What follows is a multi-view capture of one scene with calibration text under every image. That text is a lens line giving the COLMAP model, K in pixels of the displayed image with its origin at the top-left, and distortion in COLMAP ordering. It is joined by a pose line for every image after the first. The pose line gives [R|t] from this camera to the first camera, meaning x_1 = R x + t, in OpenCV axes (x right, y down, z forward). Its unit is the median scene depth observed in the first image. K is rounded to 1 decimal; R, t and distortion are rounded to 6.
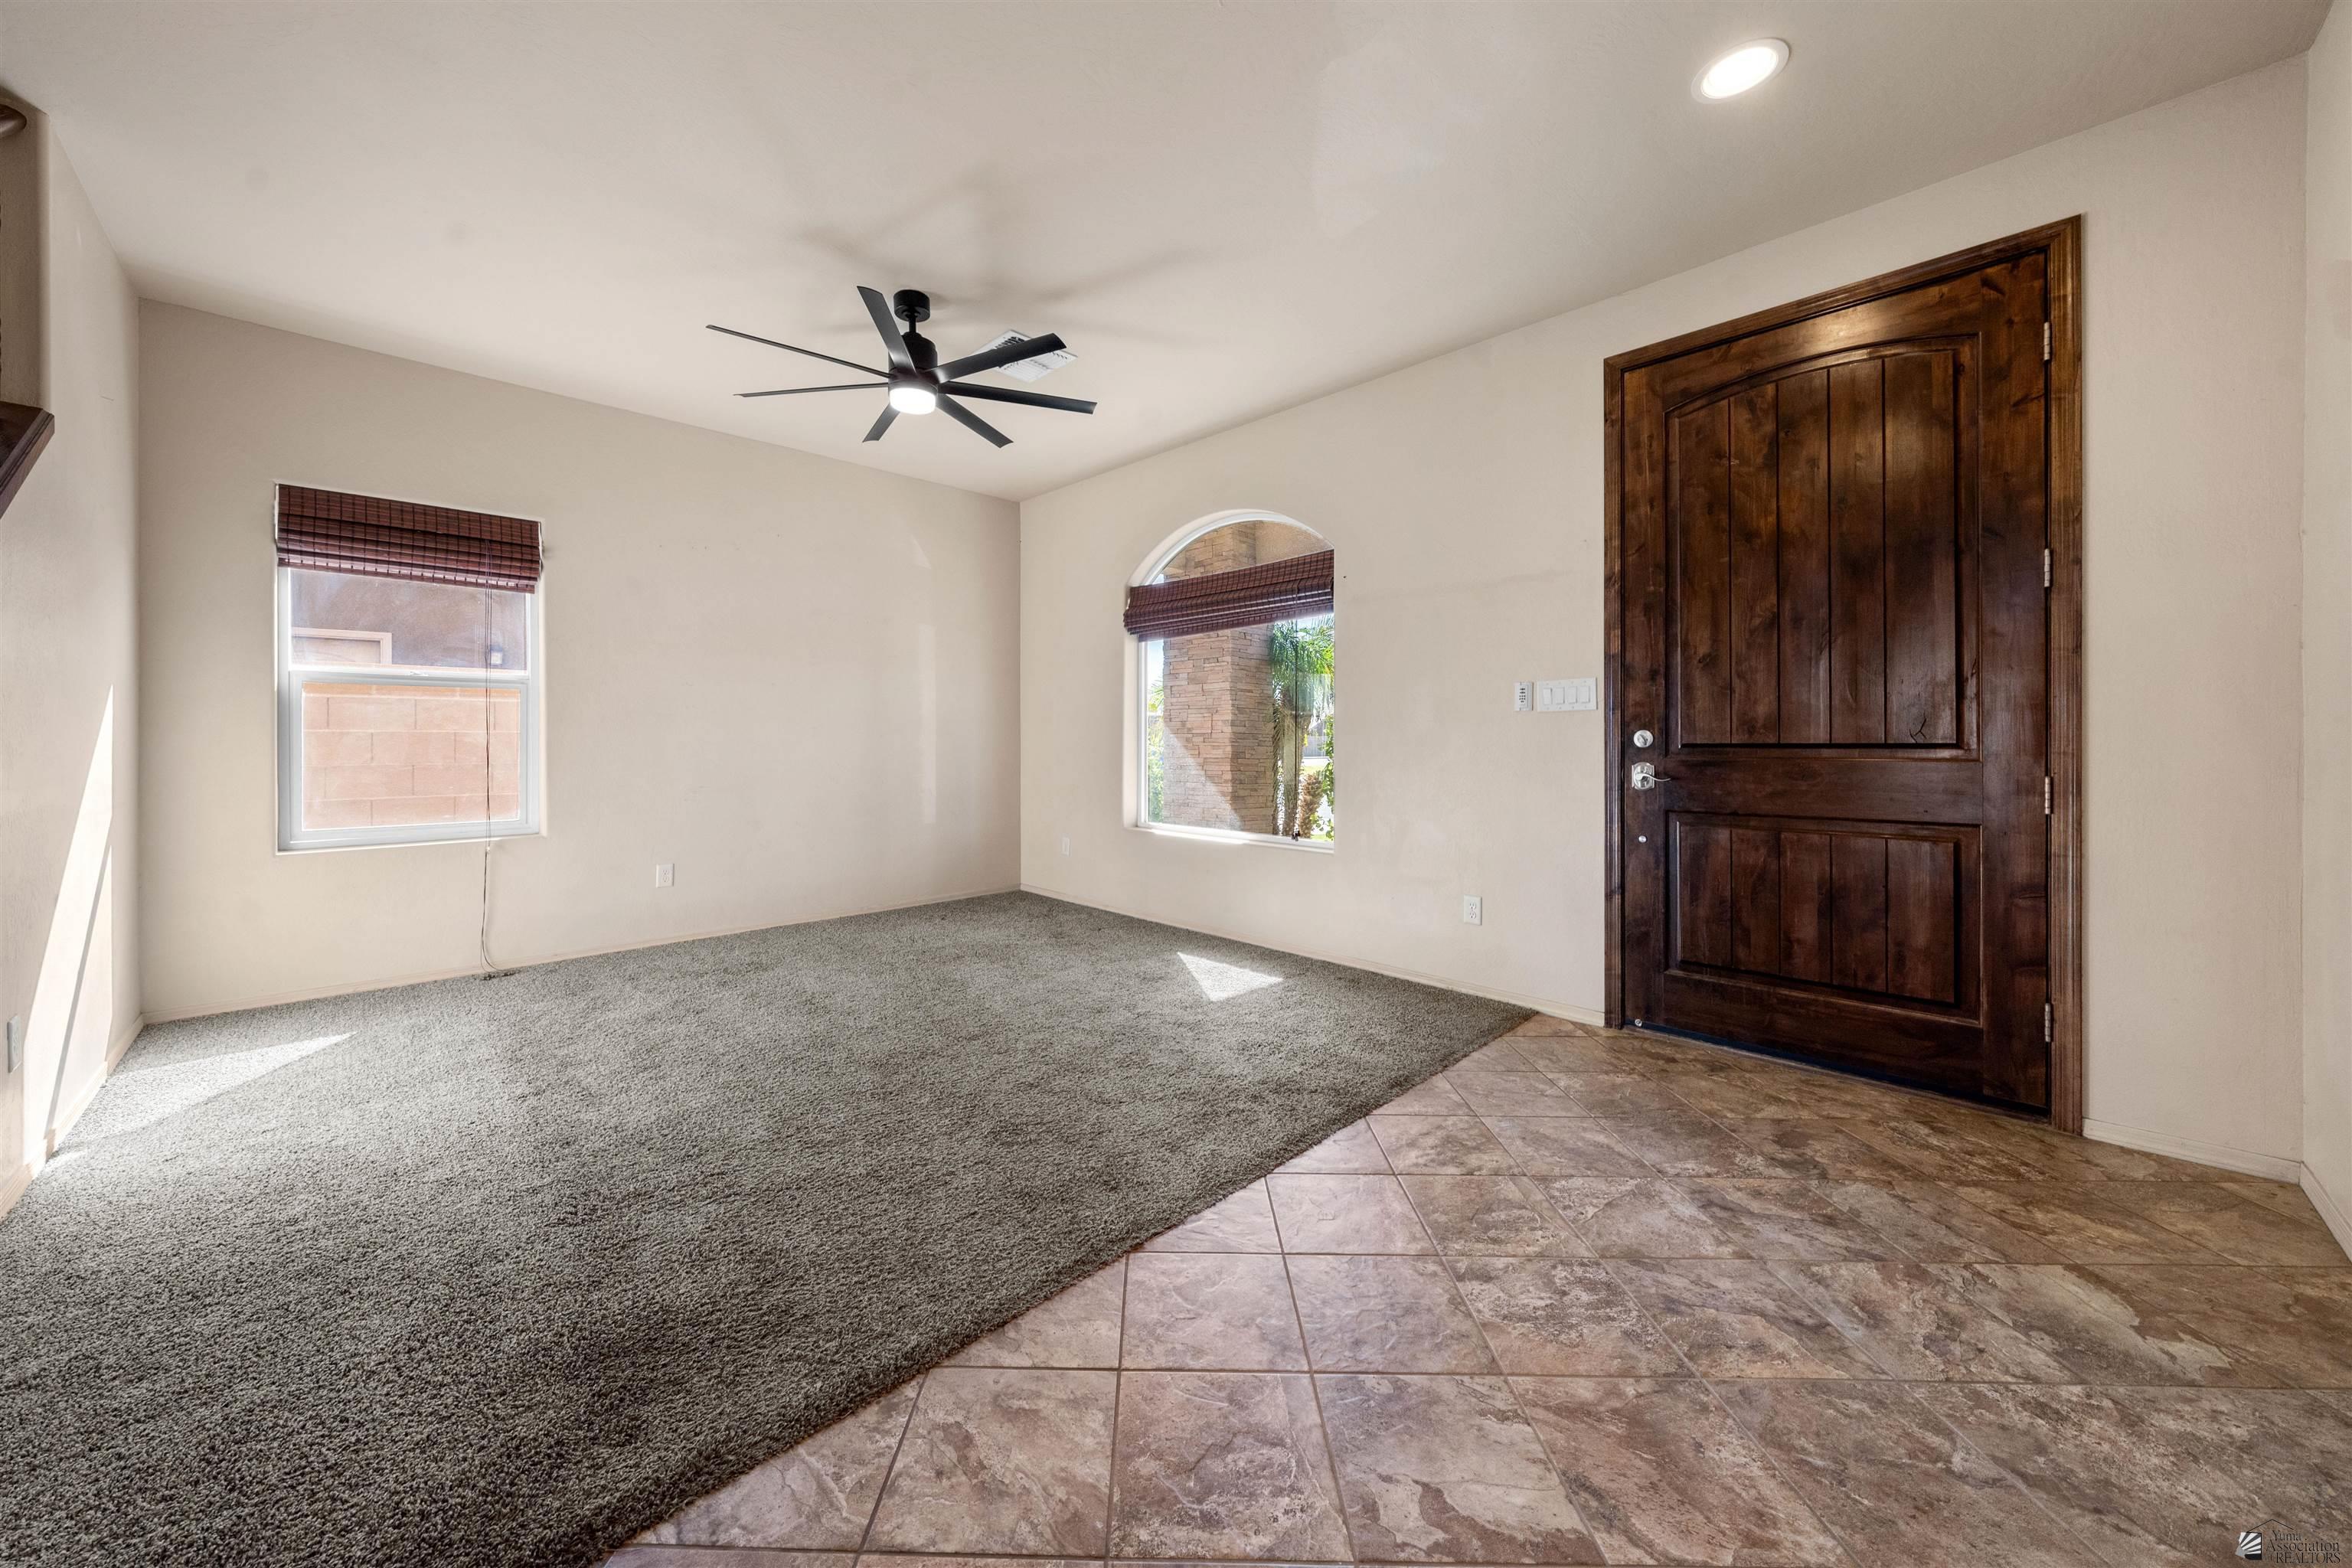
lens RADIAL K [[802.1, 0, 1183.8], [0, 802.1, 743.1], [0, 0, 1]] dist [-0.002700, 0.000462]
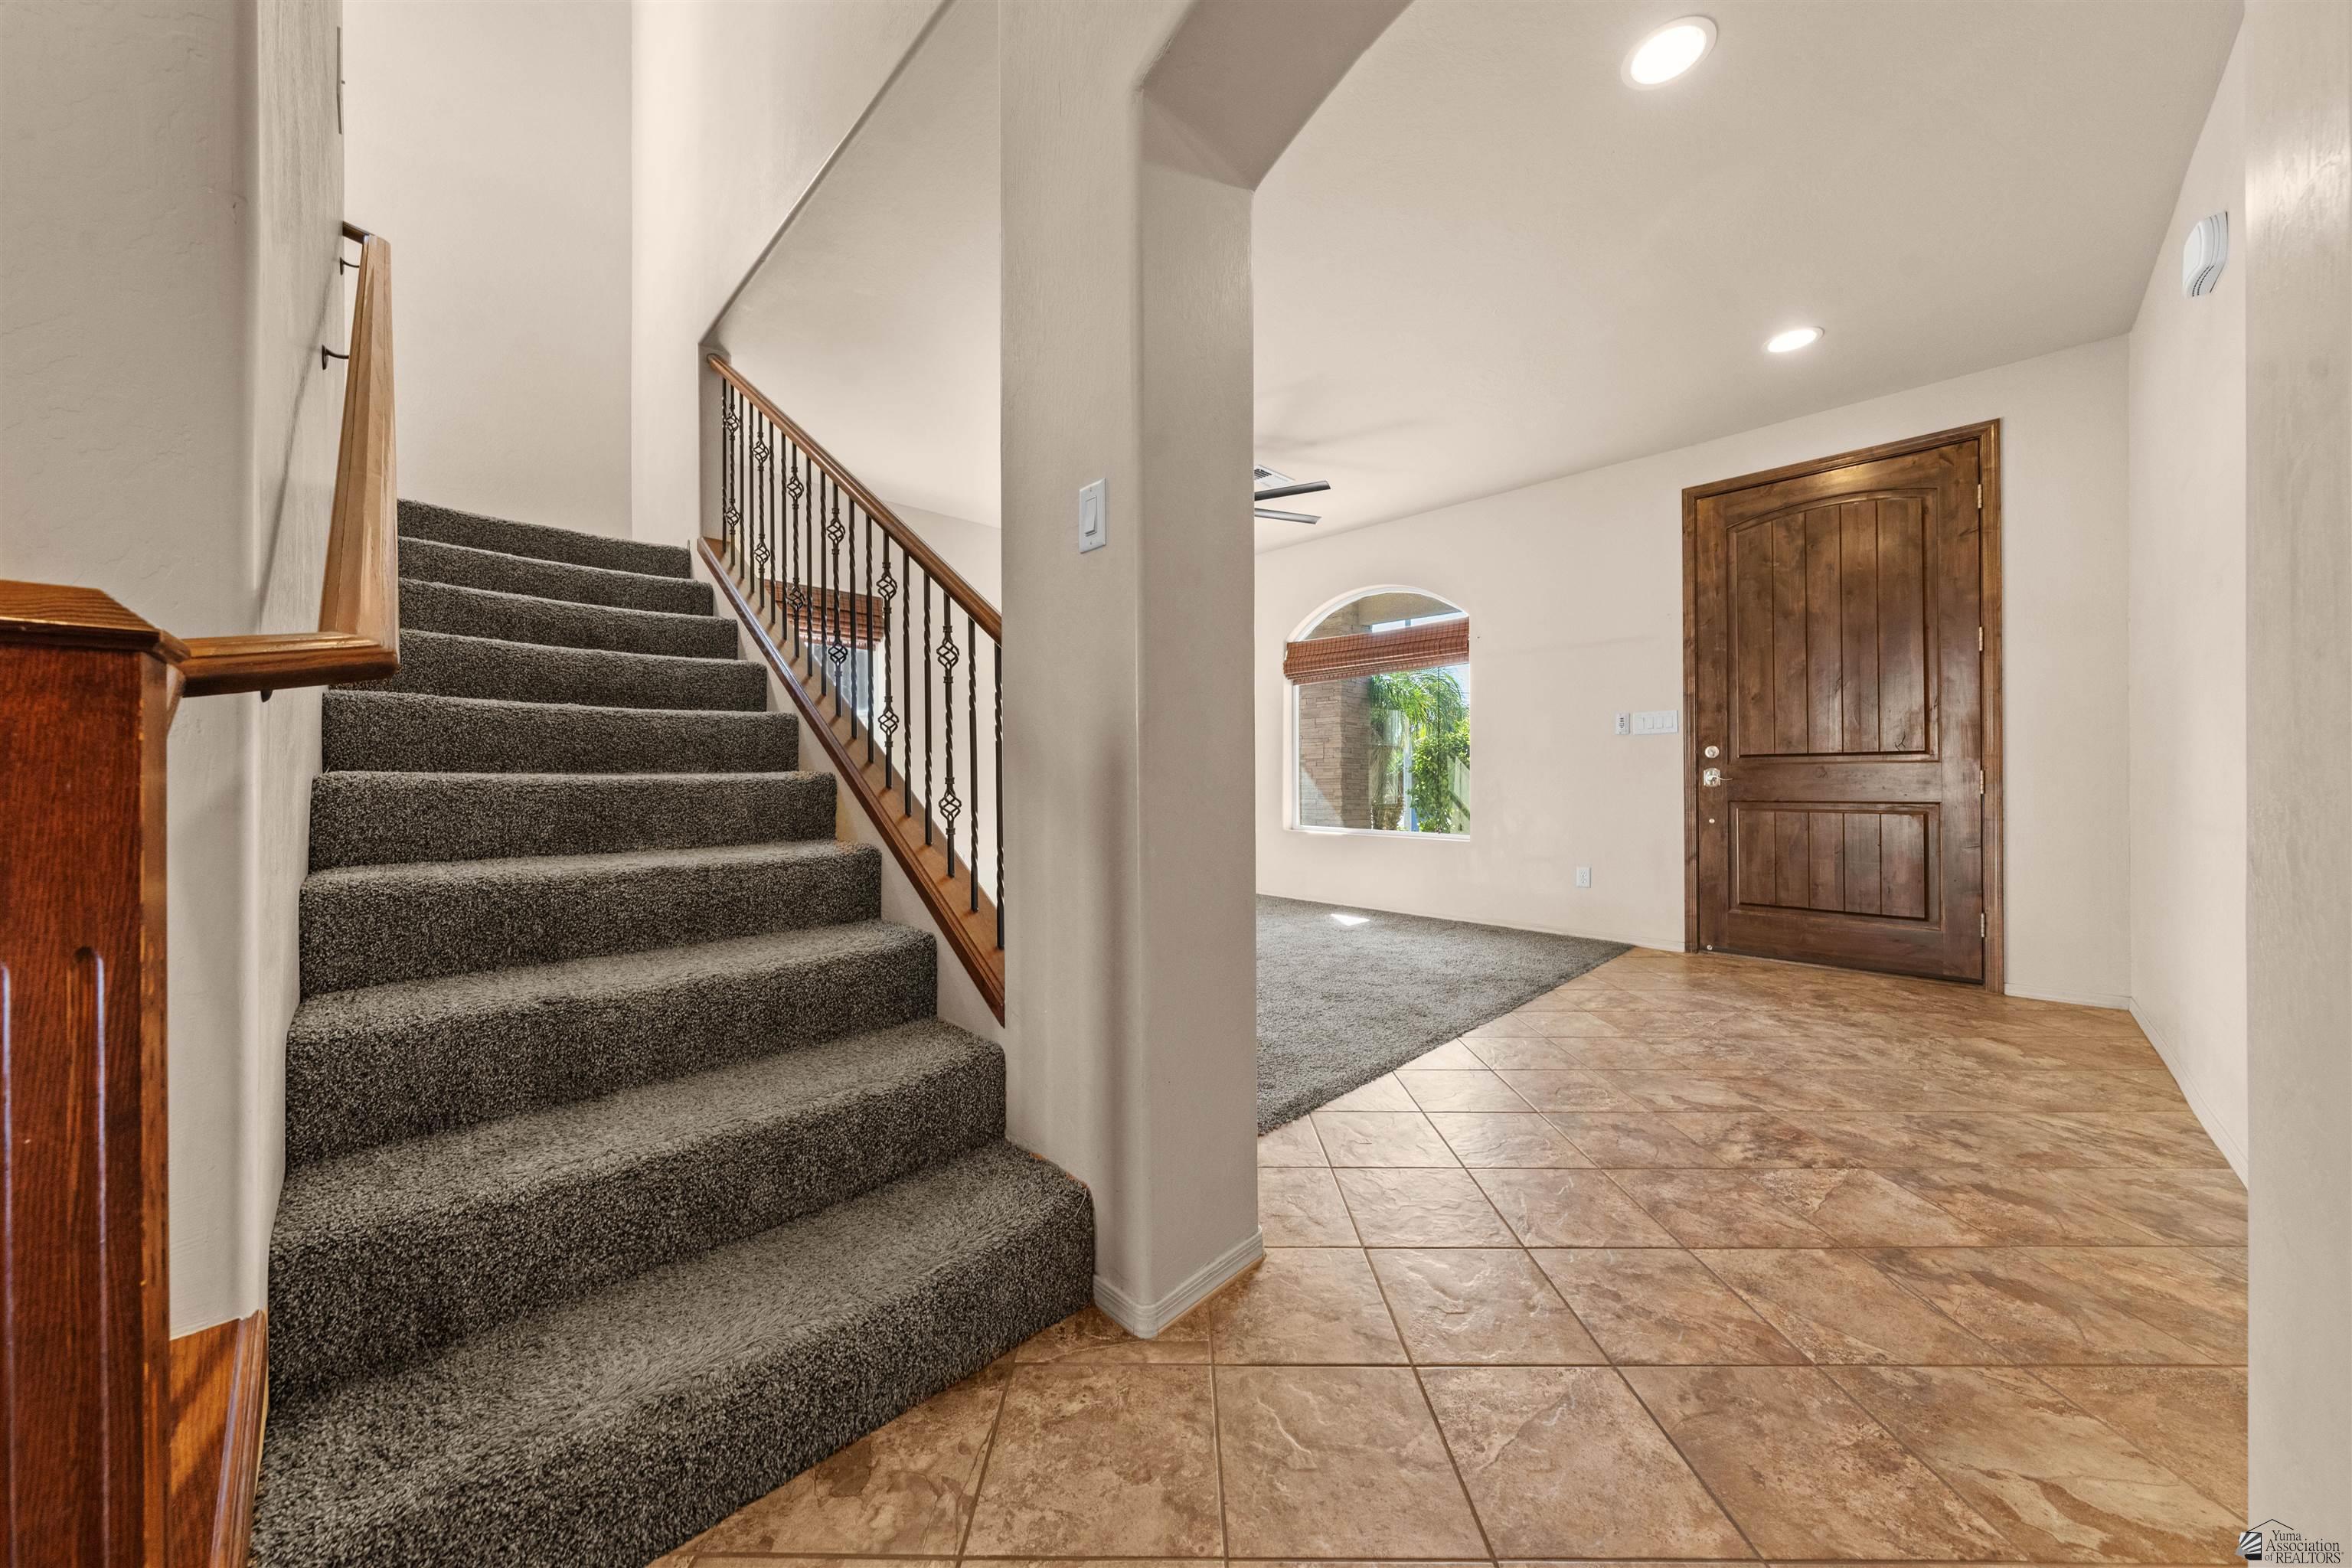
lens RADIAL K [[802.1, 0, 1172.1], [0, 802.1, 780.8], [0, 0, 1]] dist [-0.002700, 0.000462]
pose [[0.999938, -0.003881, 0.010452, -0.472970], [0.003905, 0.999990, -0.002275, 0.052364], [-0.010443, 0.002316, 0.999943, -0.497036]]
